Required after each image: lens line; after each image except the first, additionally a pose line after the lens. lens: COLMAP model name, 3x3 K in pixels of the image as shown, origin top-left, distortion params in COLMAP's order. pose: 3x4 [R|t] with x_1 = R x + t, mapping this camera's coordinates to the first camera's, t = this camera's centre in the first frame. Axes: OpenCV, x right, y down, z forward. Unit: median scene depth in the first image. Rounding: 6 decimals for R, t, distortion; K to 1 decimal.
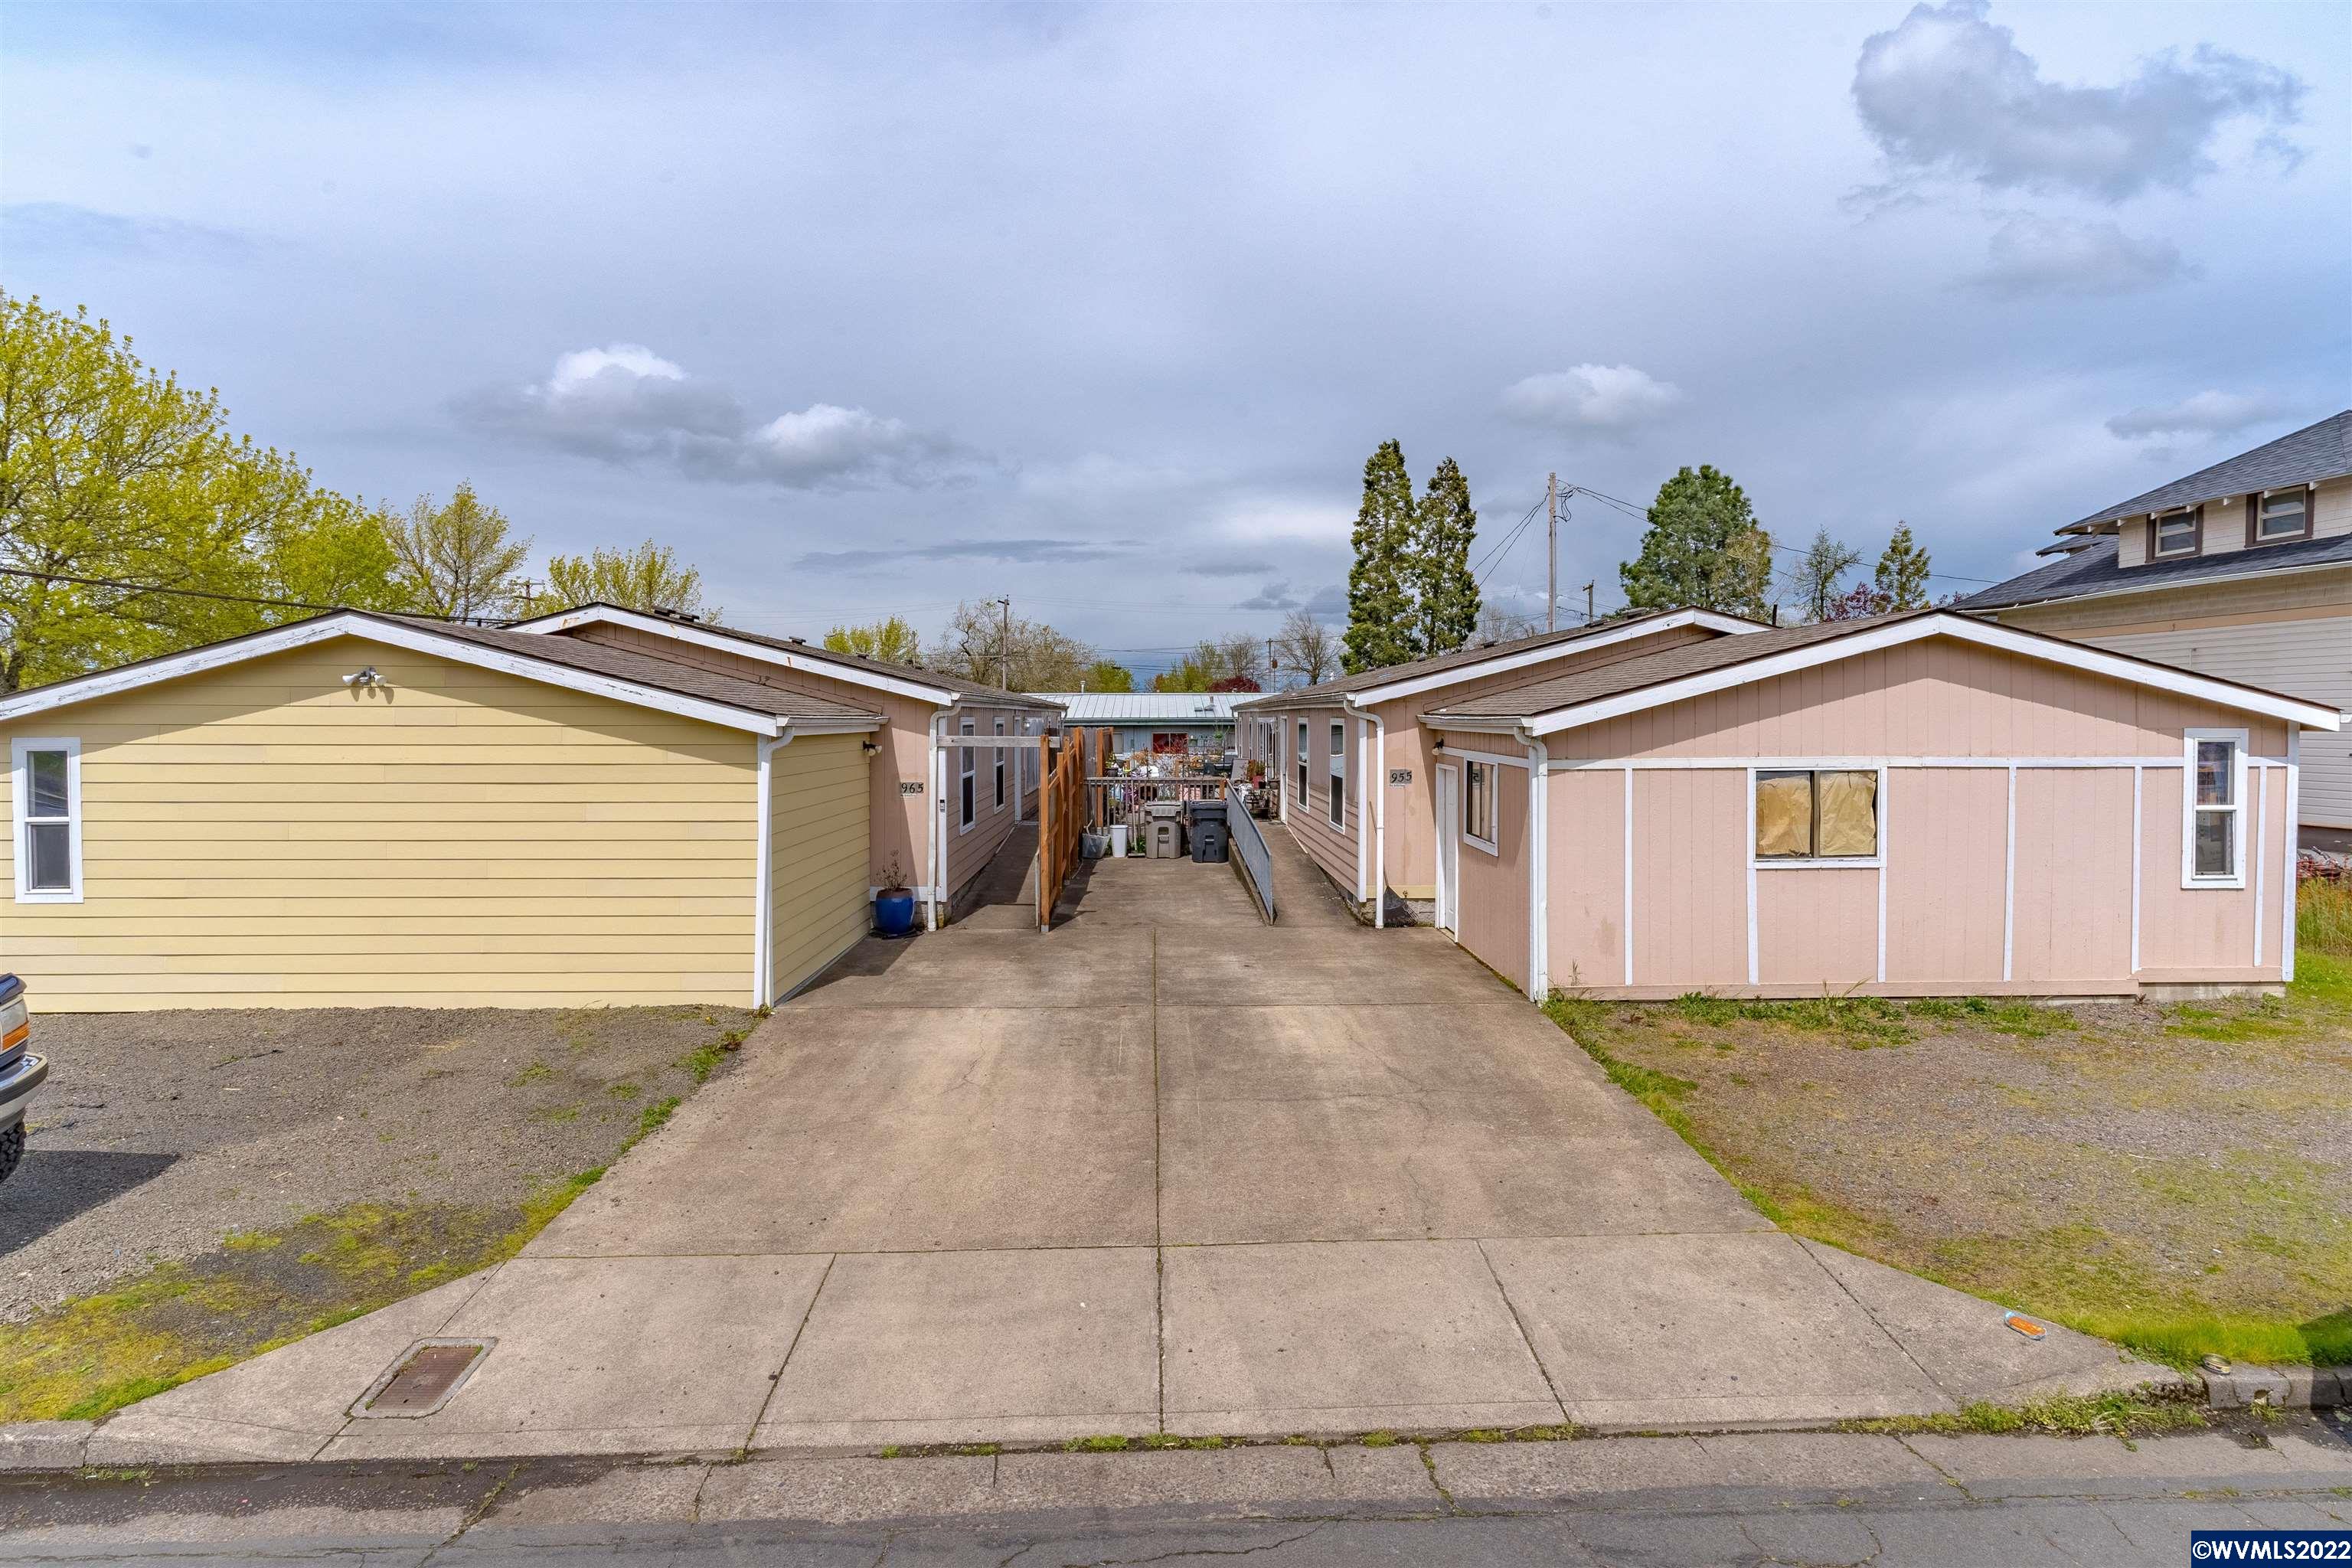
lens RADIAL K [[1153.4, 0, 1168.6], [0, 1153.4, 767.5], [0, 0, 1]] dist [0.004378, -0.001546]
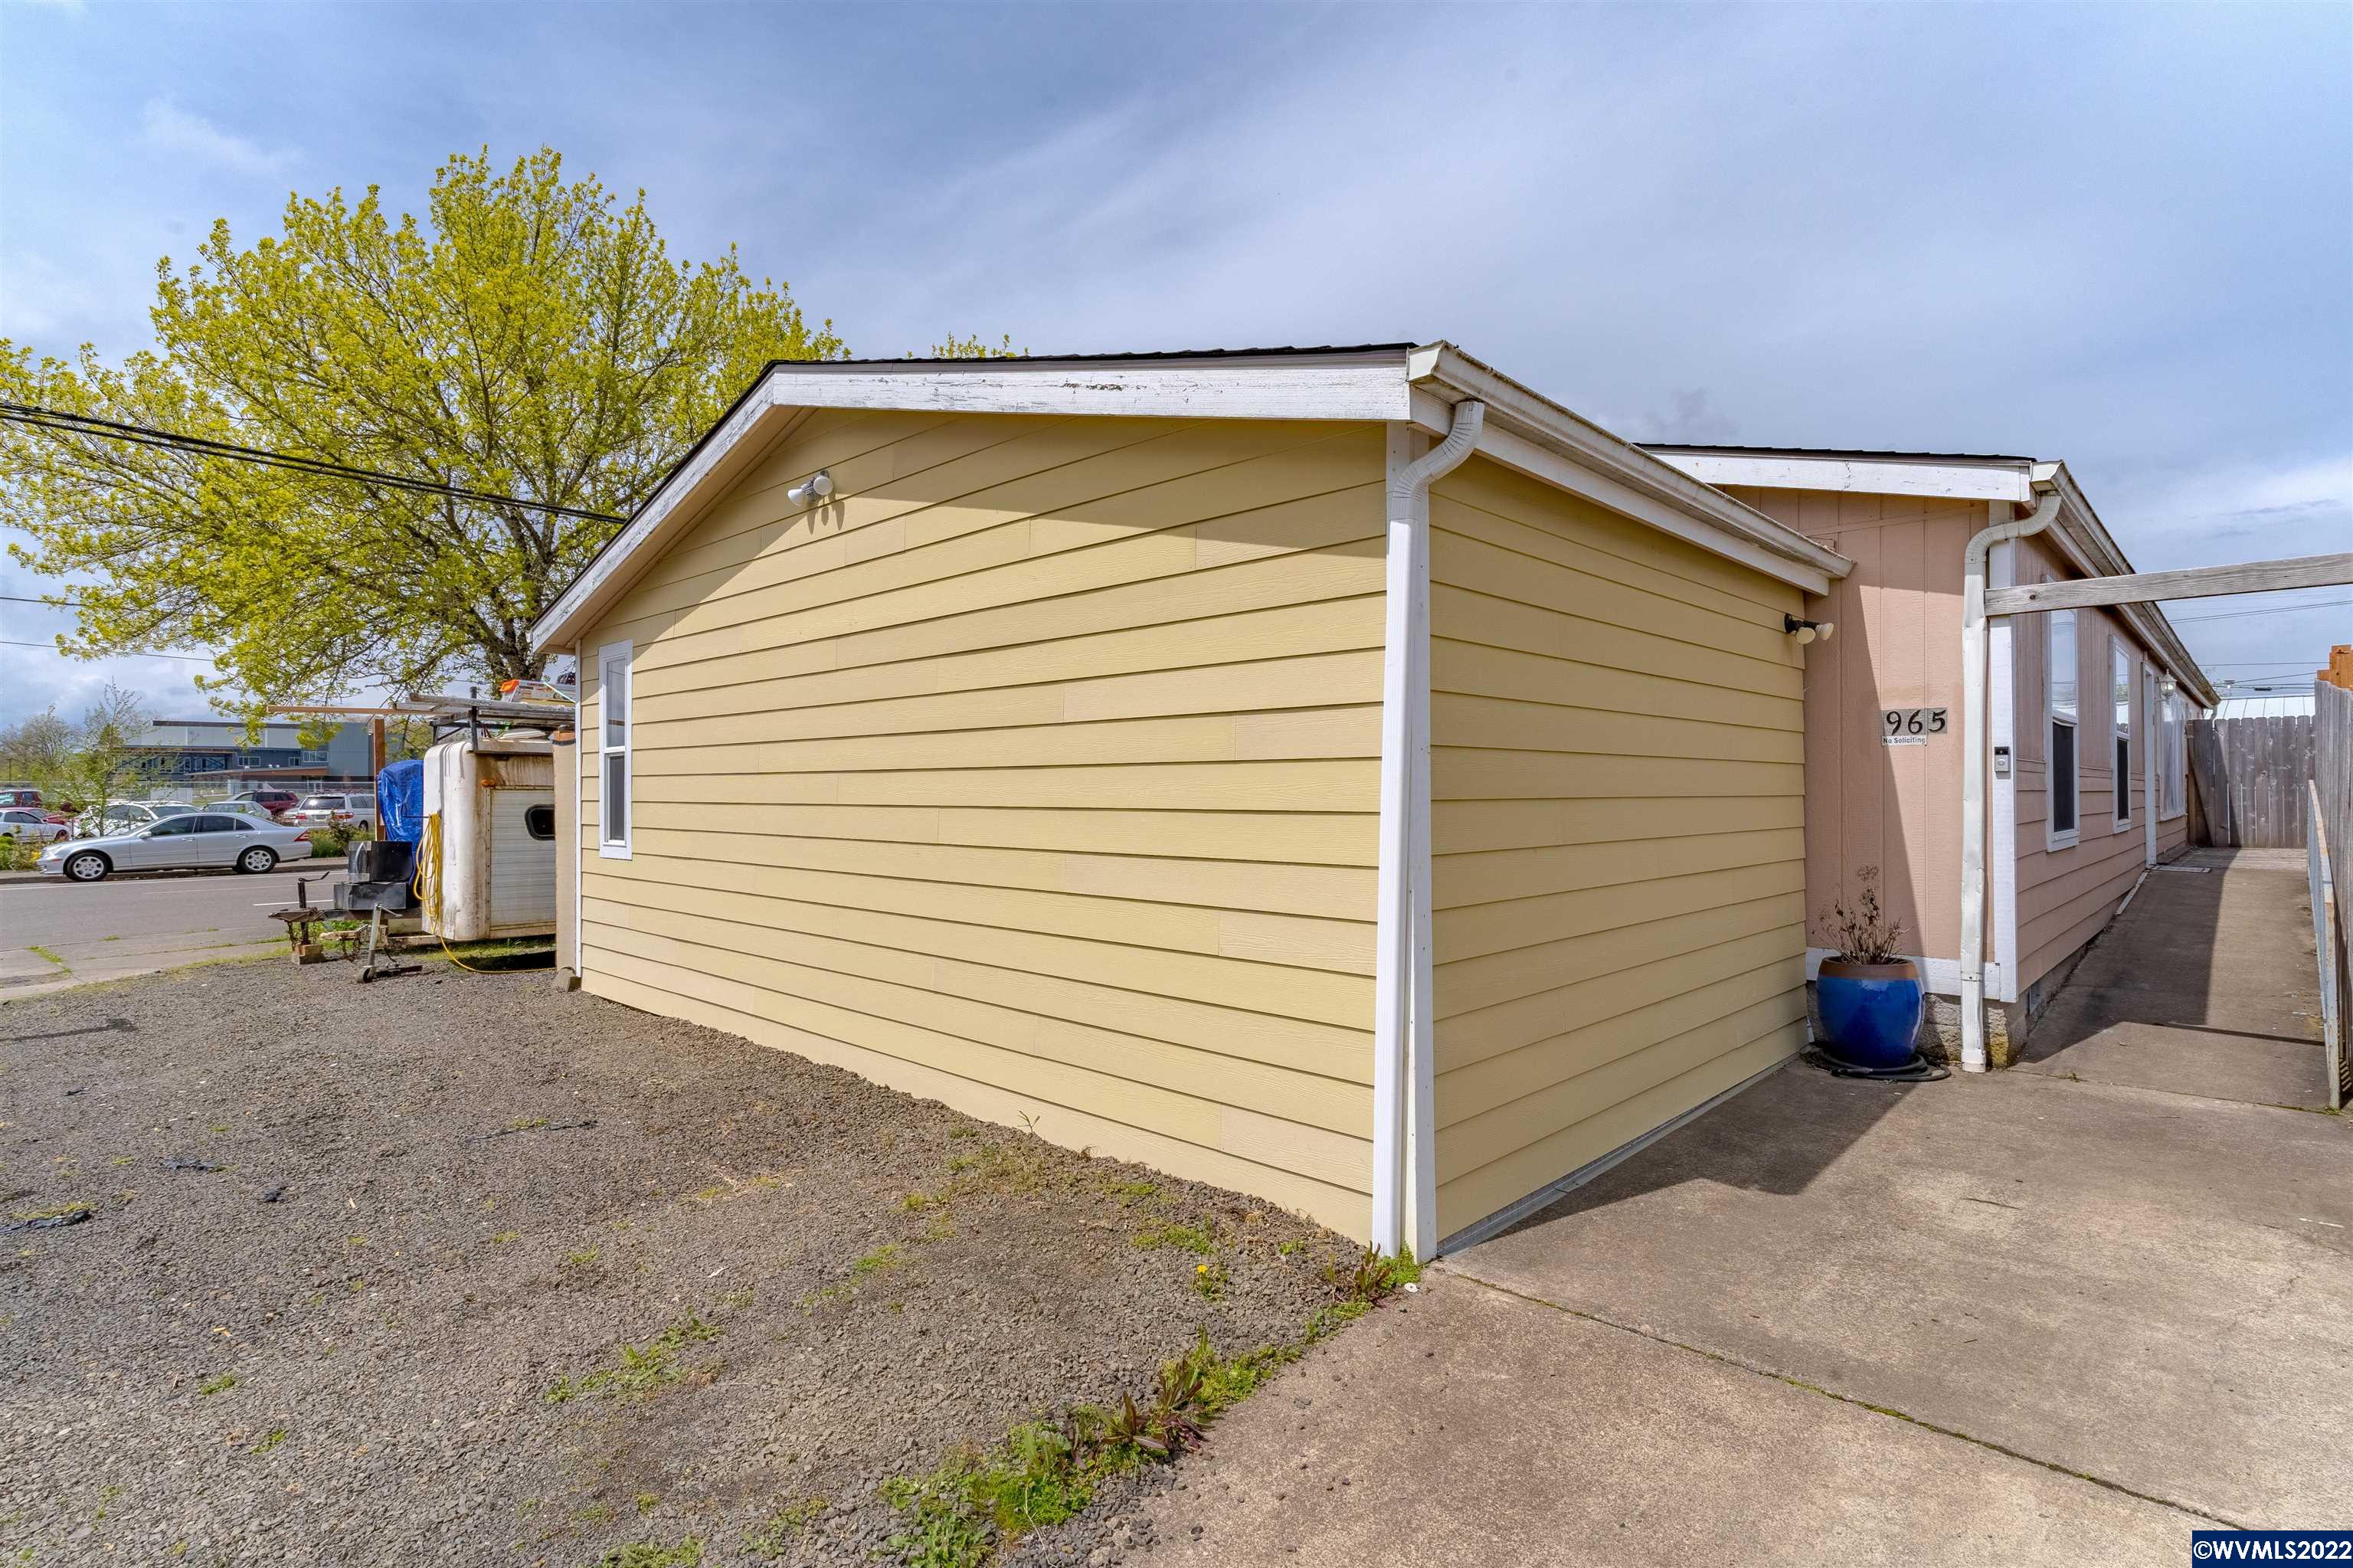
lens RADIAL K [[1154.0, 0, 1170.2], [0, 1154.0, 778.4], [0, 0, 1]] dist [0.004378, -0.001546]
pose [[0.700422, -0.010244, -0.713656, -0.113426], [-0.020259, 0.999209, -0.034226, 0.059586], [0.713442, 0.038431, 0.699660, 0.519122]]
